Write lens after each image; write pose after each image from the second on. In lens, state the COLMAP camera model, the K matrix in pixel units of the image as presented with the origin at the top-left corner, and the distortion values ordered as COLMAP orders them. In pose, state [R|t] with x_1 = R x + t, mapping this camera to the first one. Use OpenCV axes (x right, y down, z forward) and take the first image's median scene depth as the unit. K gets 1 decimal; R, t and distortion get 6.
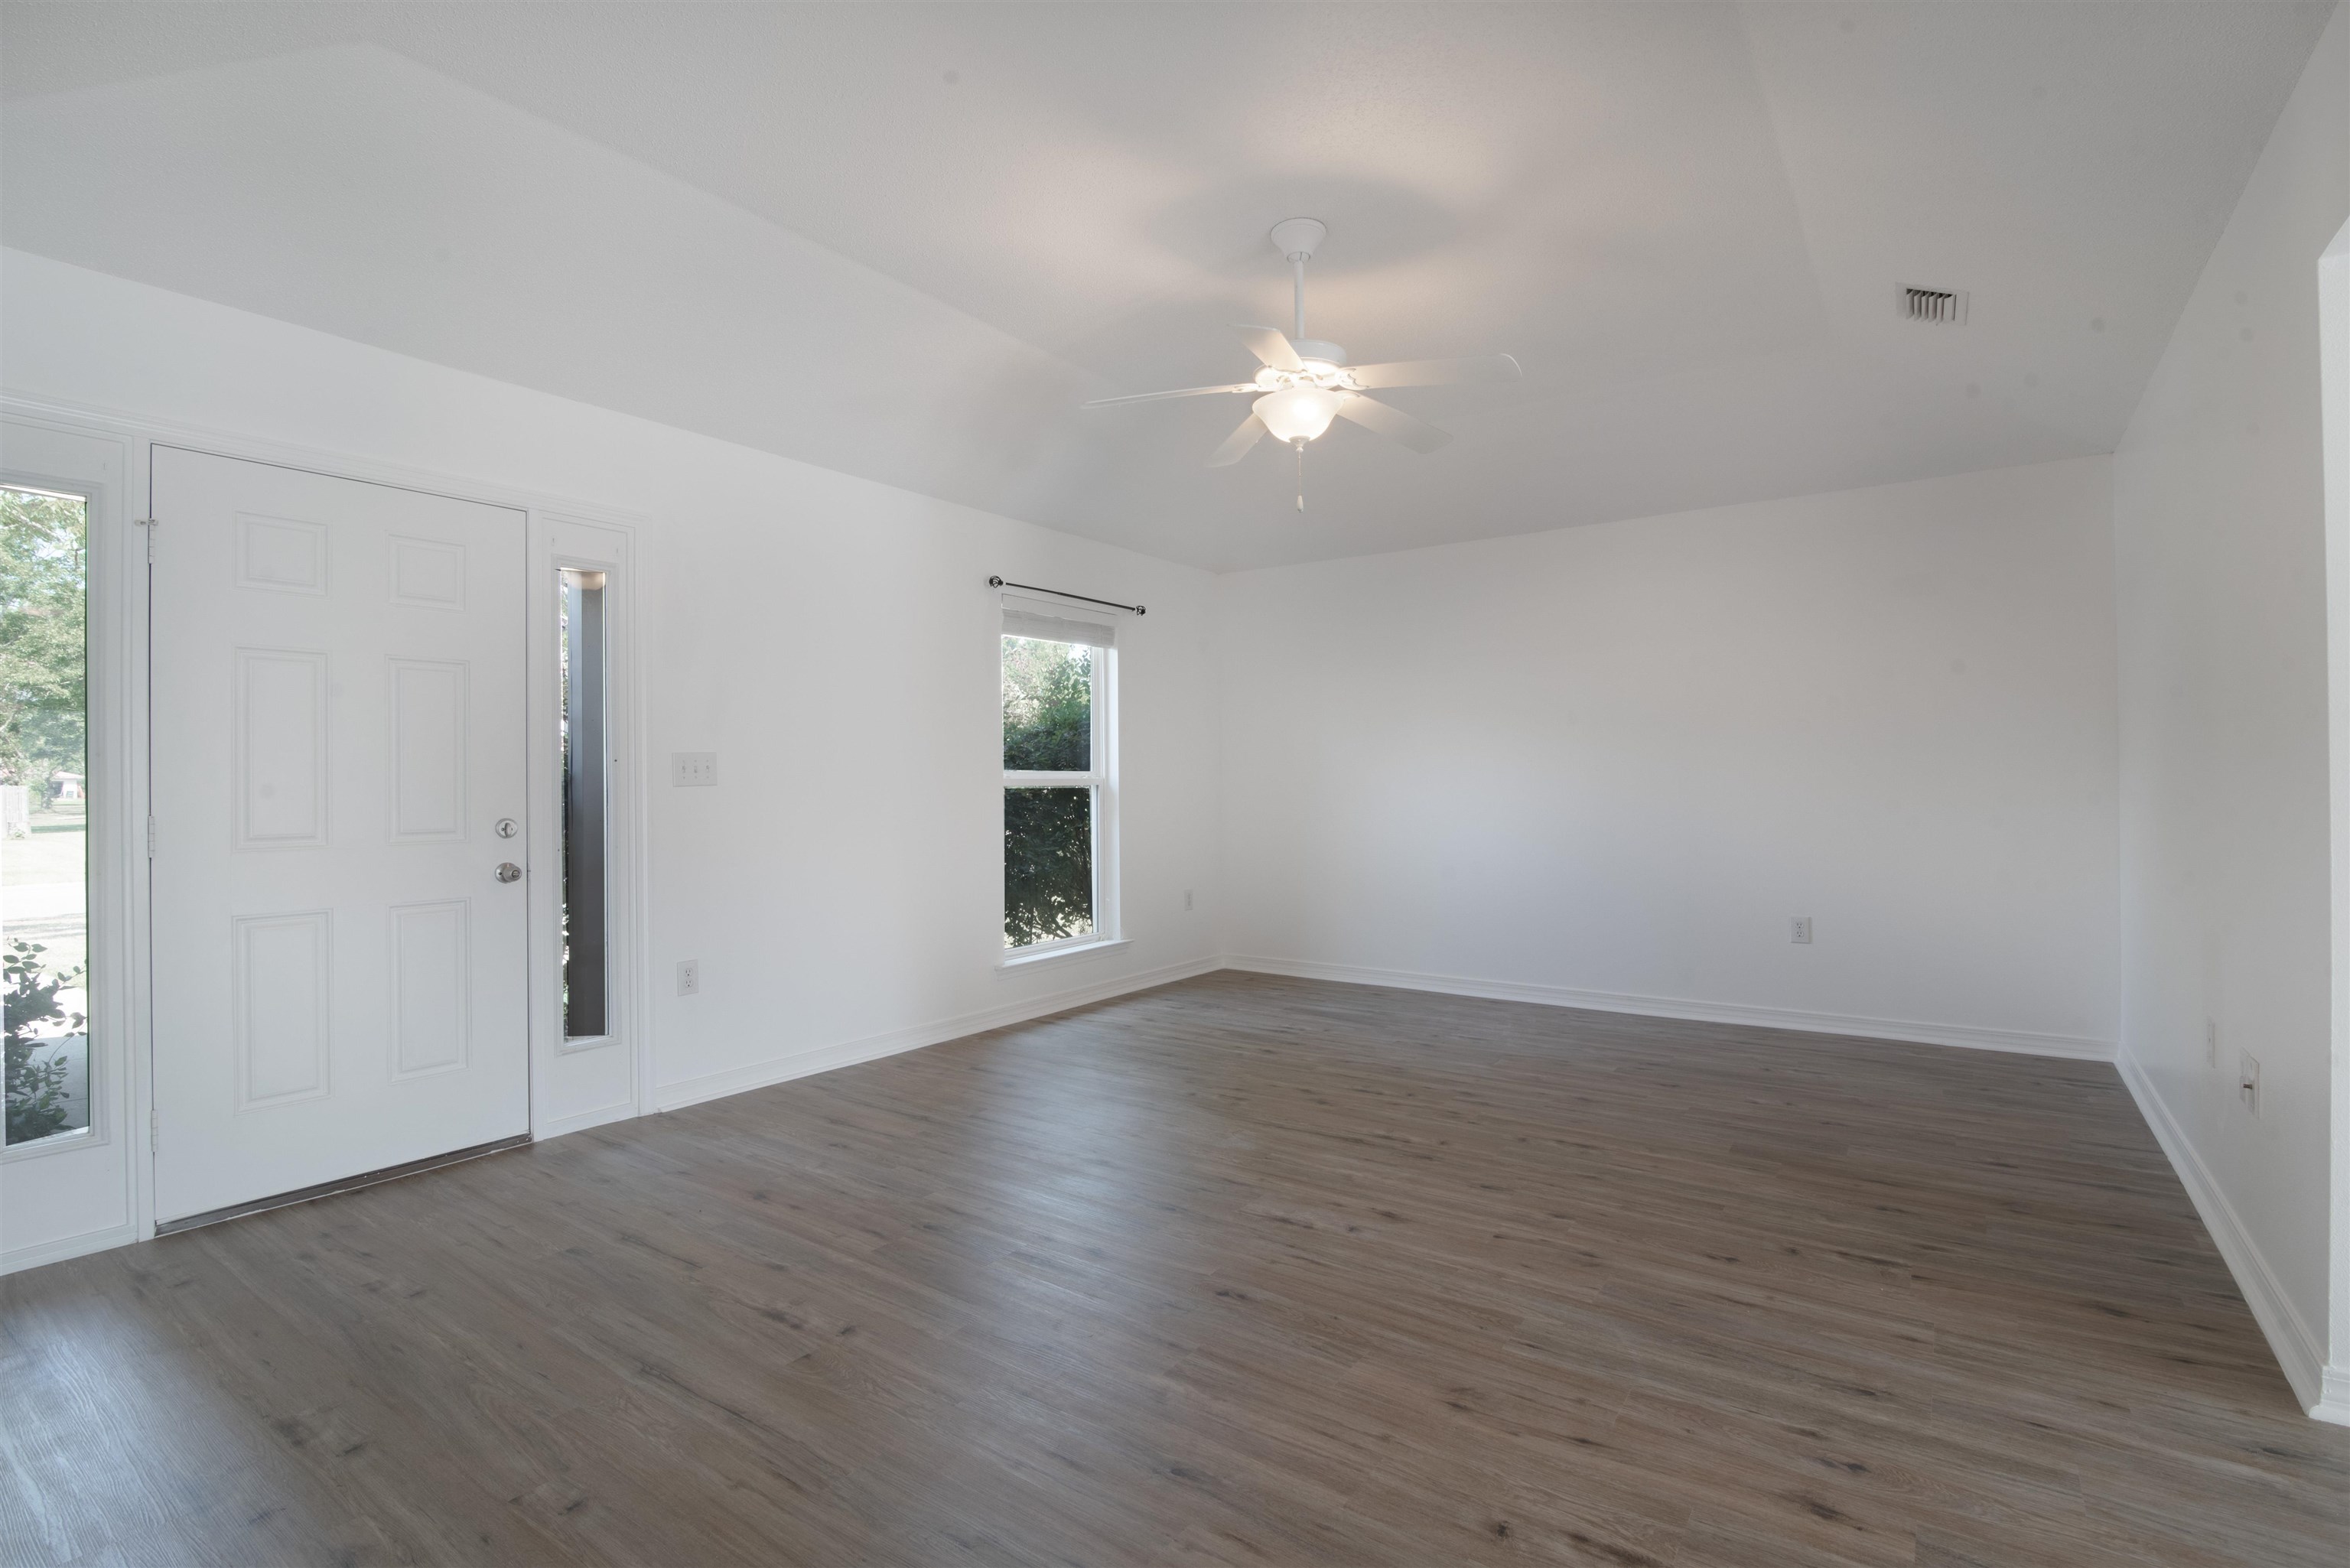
lens RADIAL K [[1058.3, 0, 1195.7], [0, 1058.3, 780.0], [0, 0, 1]] dist [-0.016328, -0.000546]
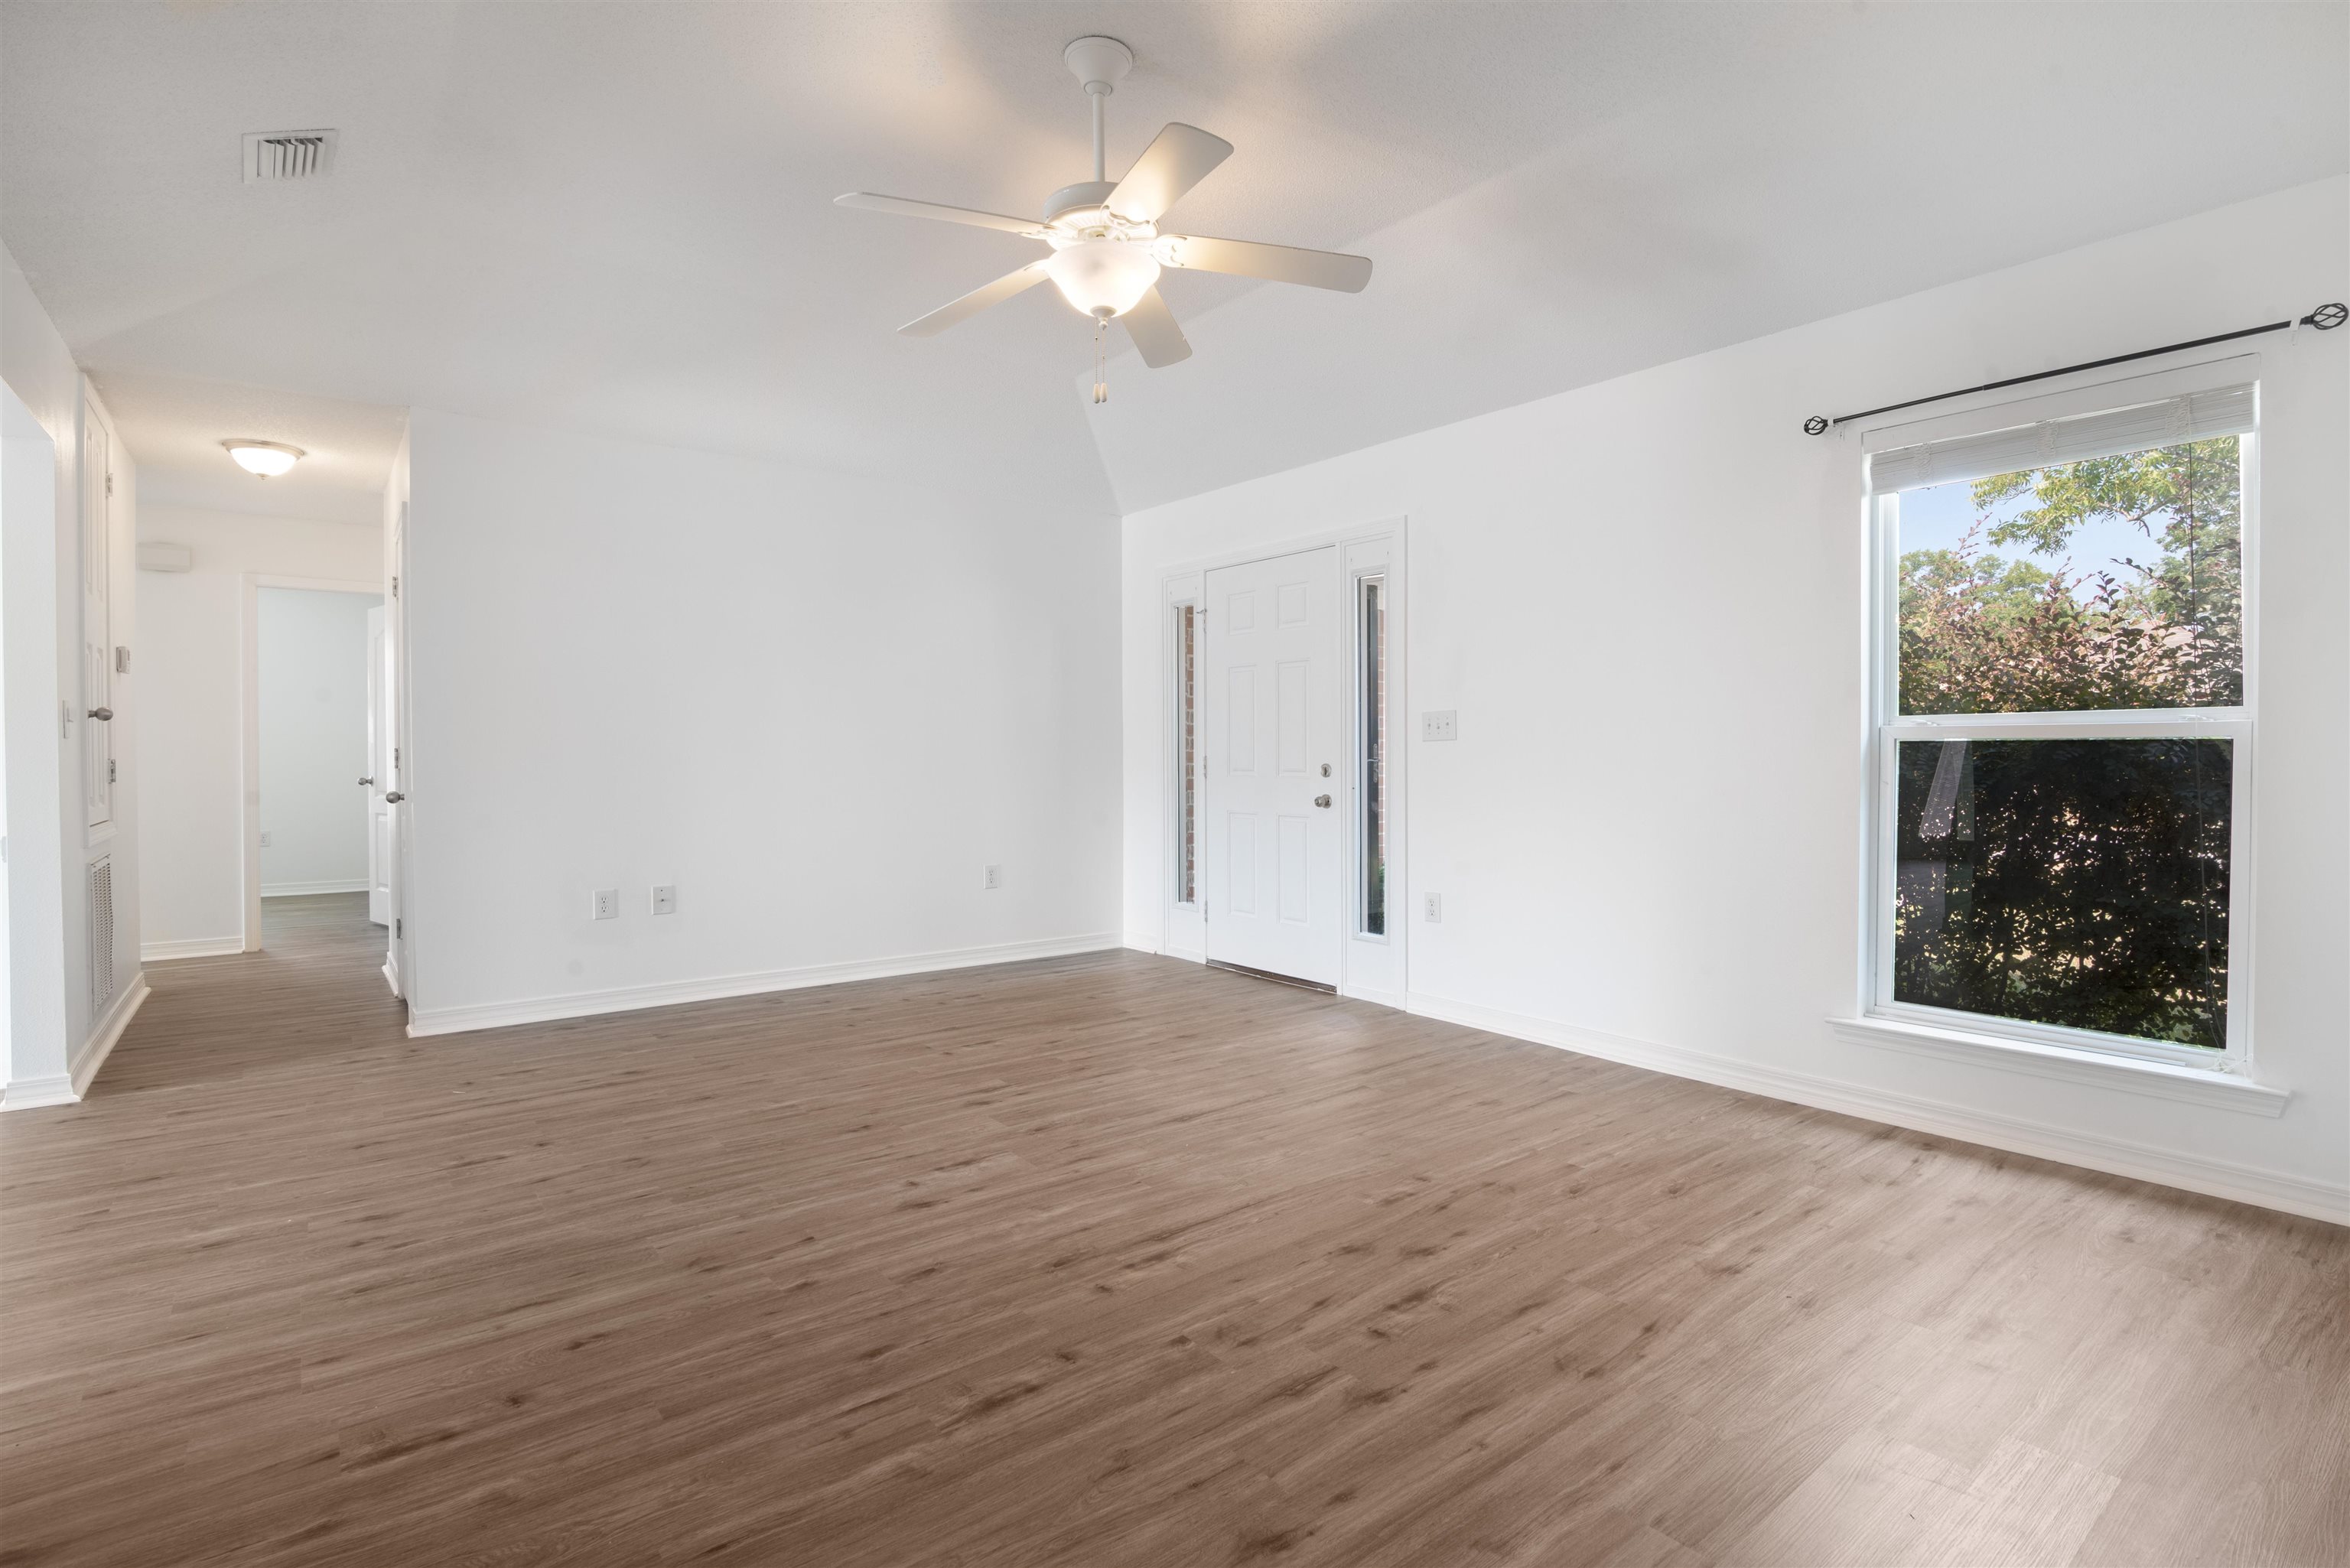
lens RADIAL K [[1101.2, 0, 1189.4], [0, 1101.2, 779.6], [0, 0, 1]] dist [-0.020901, 0.000652]
pose [[-0.260449, 0.030584, -0.965003, 1.078493], [0.005000, 0.999527, 0.030329, 0.014870], [0.965475, 0.003074, -0.260479, 1.536175]]
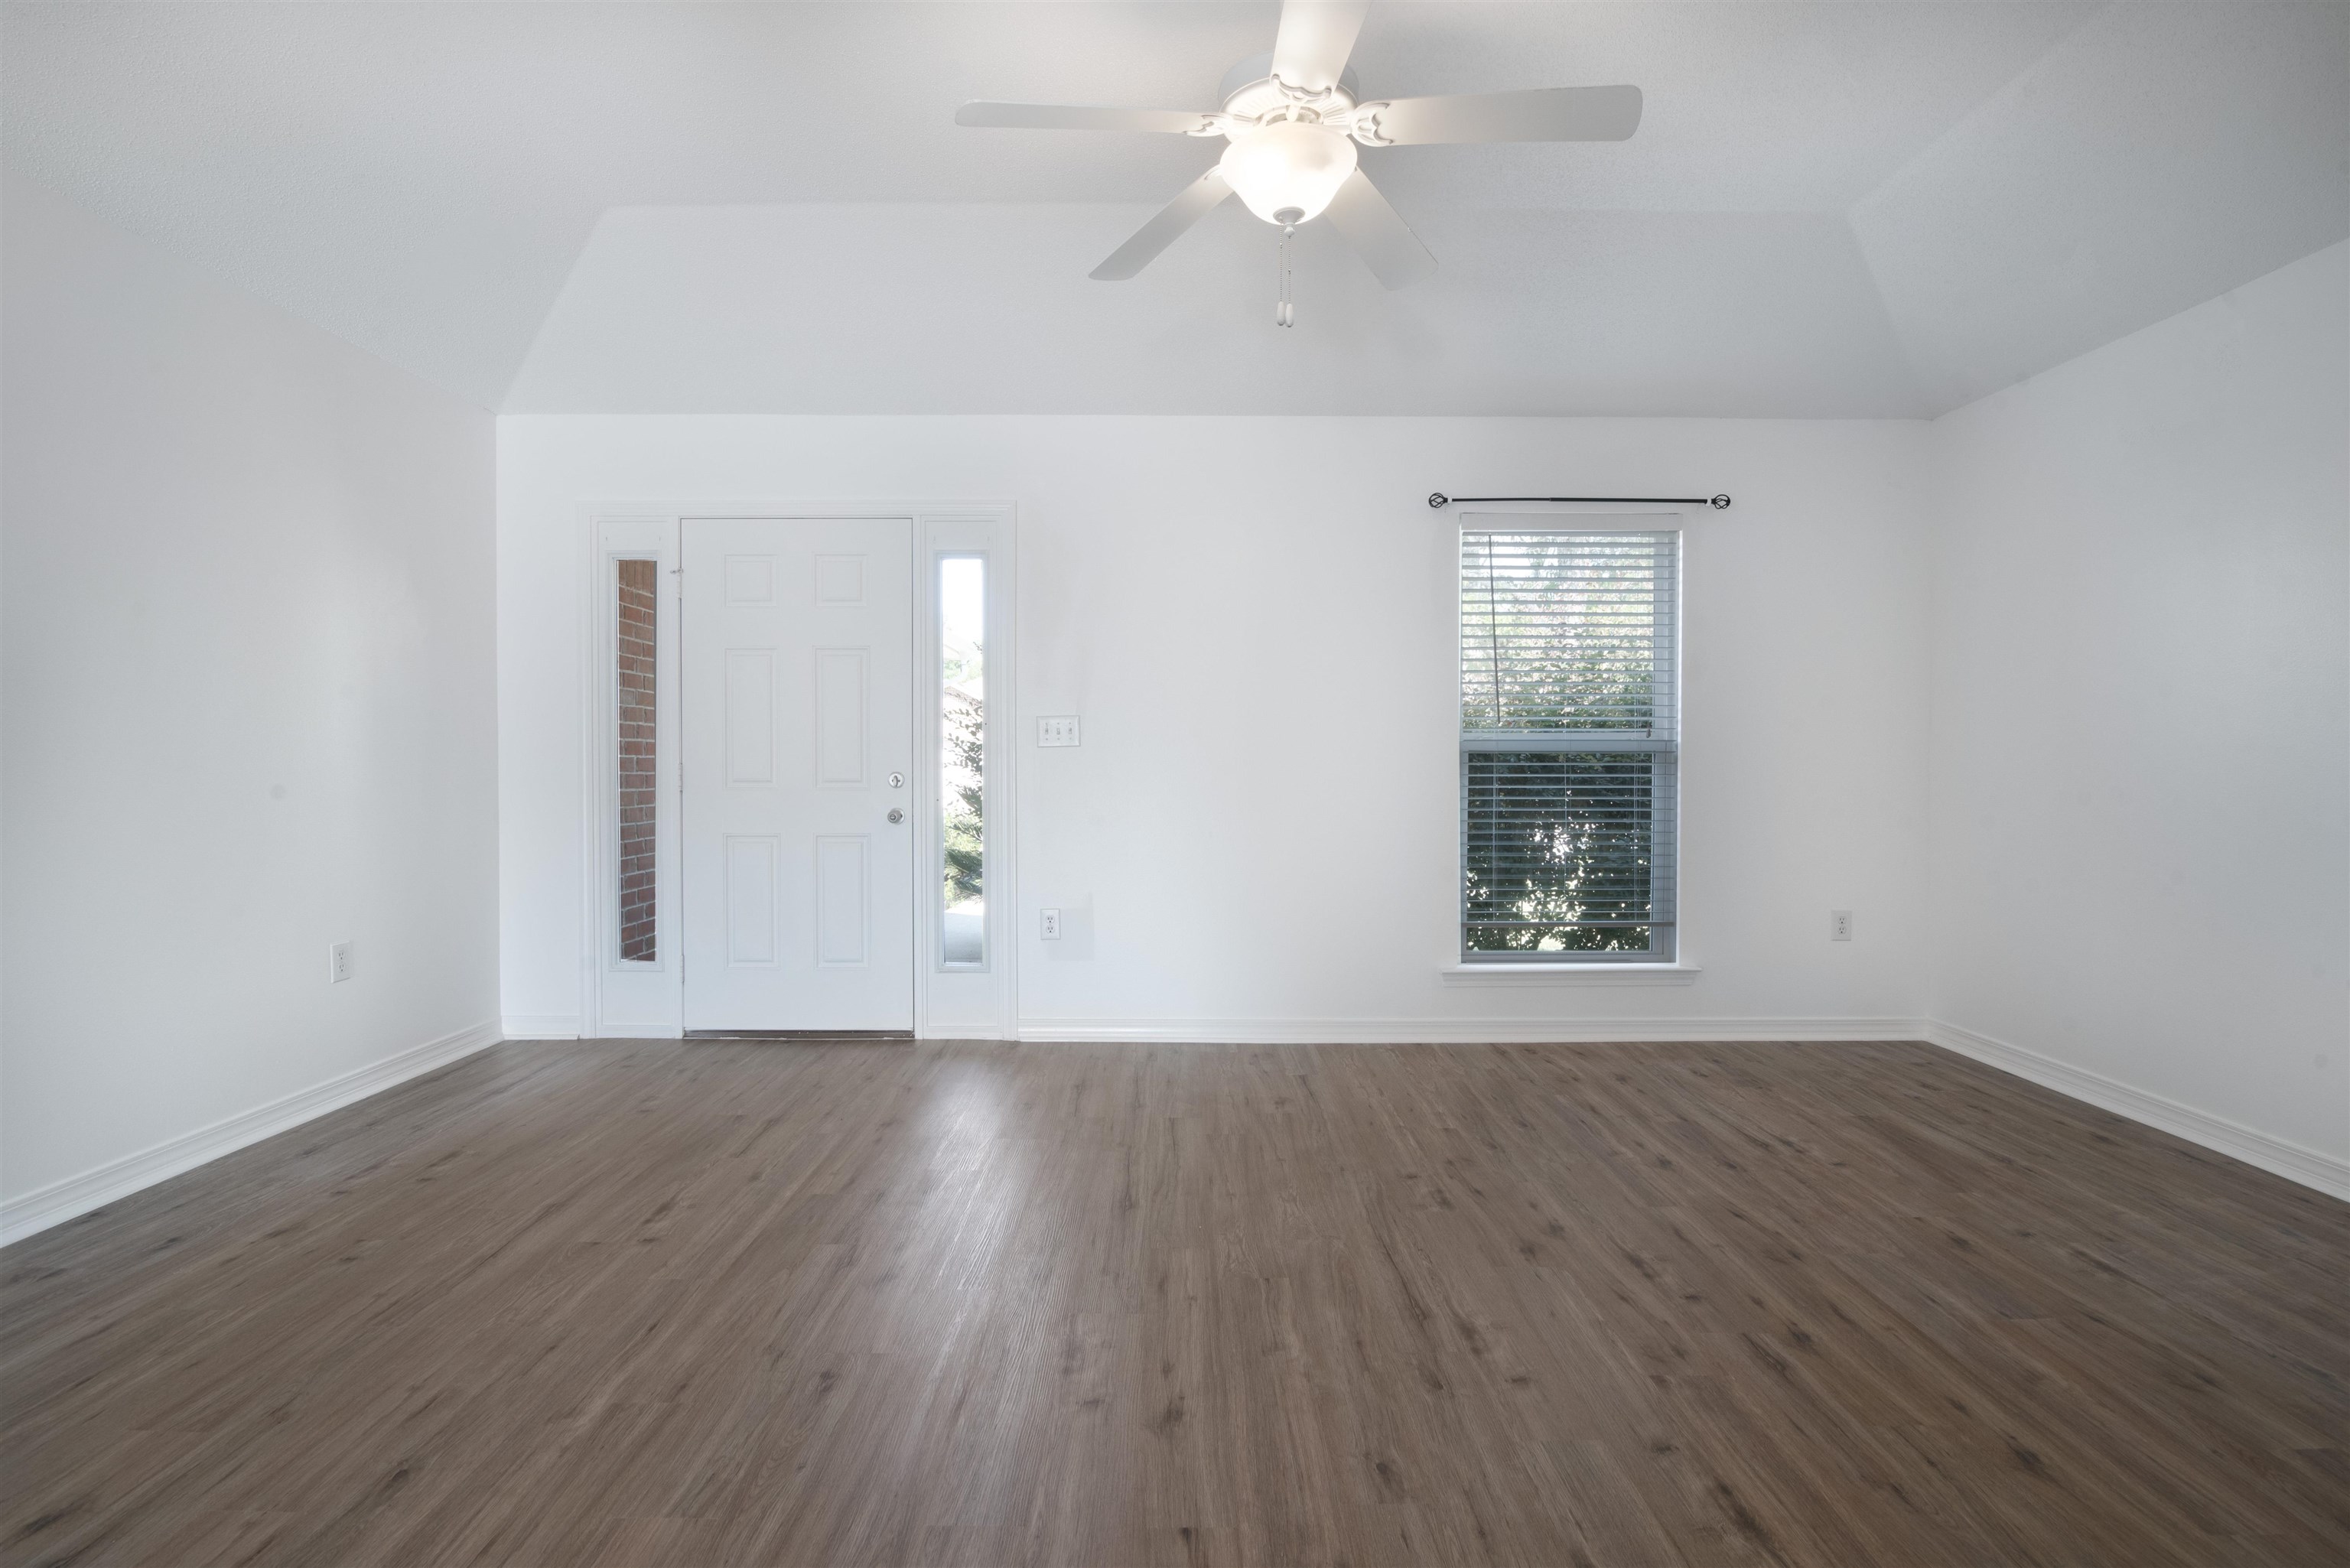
lens RADIAL K [[1101.2, 0, 1189.4], [0, 1101.2, 779.6], [0, 0, 1]] dist [-0.020901, 0.000652]
pose [[0.592284, 0.022855, -0.805405, 0.739656], [-0.004853, 0.999681, 0.024799, 0.015329], [0.805715, -0.010779, 0.592206, 0.651643]]
